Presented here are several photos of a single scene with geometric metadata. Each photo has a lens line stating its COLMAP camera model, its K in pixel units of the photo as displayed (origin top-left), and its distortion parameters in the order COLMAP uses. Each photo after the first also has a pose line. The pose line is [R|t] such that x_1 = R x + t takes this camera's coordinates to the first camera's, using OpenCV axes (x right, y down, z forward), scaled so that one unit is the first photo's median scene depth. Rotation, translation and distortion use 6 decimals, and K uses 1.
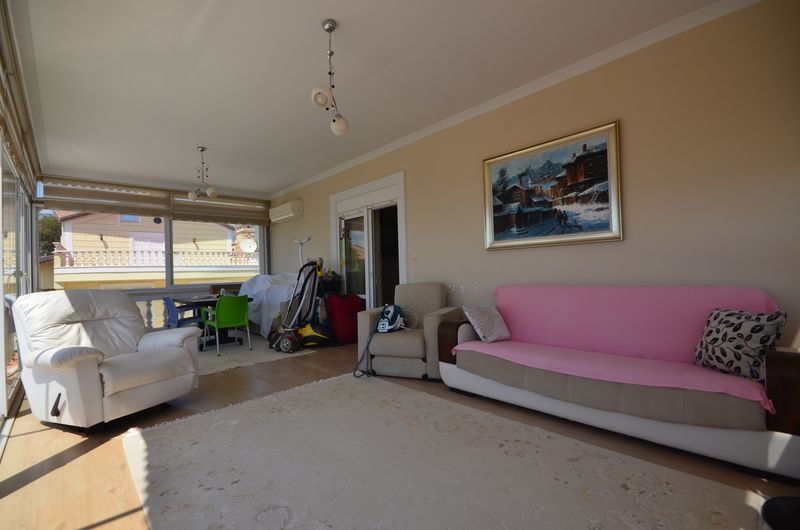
lens RADIAL K [[349.4, 0, 399.4], [0, 349.4, 268.5], [0, 0, 1]] dist [0.002772, -0.007904]
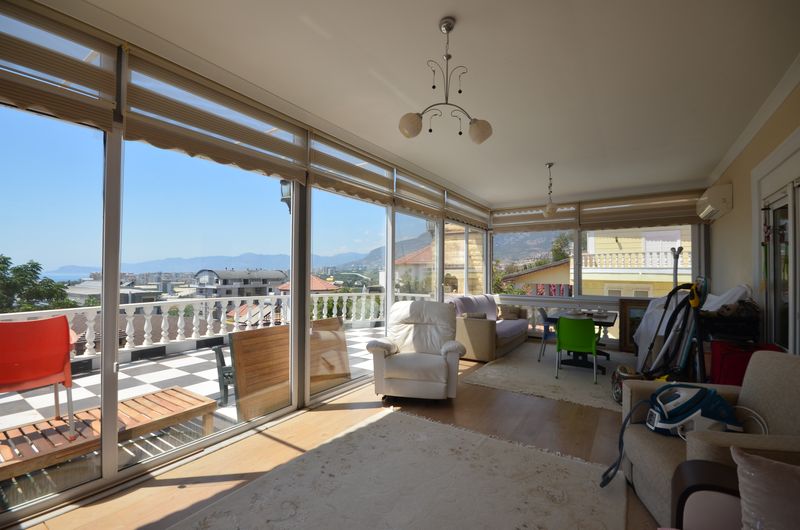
lens RADIAL K [[349.4, 0, 399.4], [0, 349.4, 268.5], [0, 0, 1]] dist [0.002772, -0.007904]
pose [[0.218850, 0.019320, -0.975567, 0.411005], [-0.004566, 0.999813, 0.018776, -0.085928], [0.975748, 0.000345, 0.218897, 0.481741]]
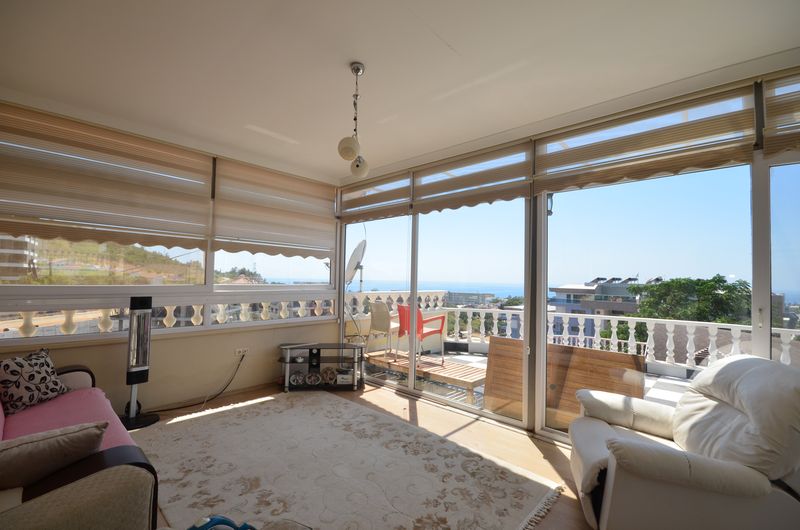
lens RADIAL K [[349.4, 0, 399.4], [0, 349.4, 268.5], [0, 0, 1]] dist [0.002772, -0.007904]
pose [[-0.998258, 0.006730, -0.058610, -0.175201], [0.008921, 0.999268, -0.037201, -0.076947], [0.058317, -0.037659, -0.997588, 1.324700]]
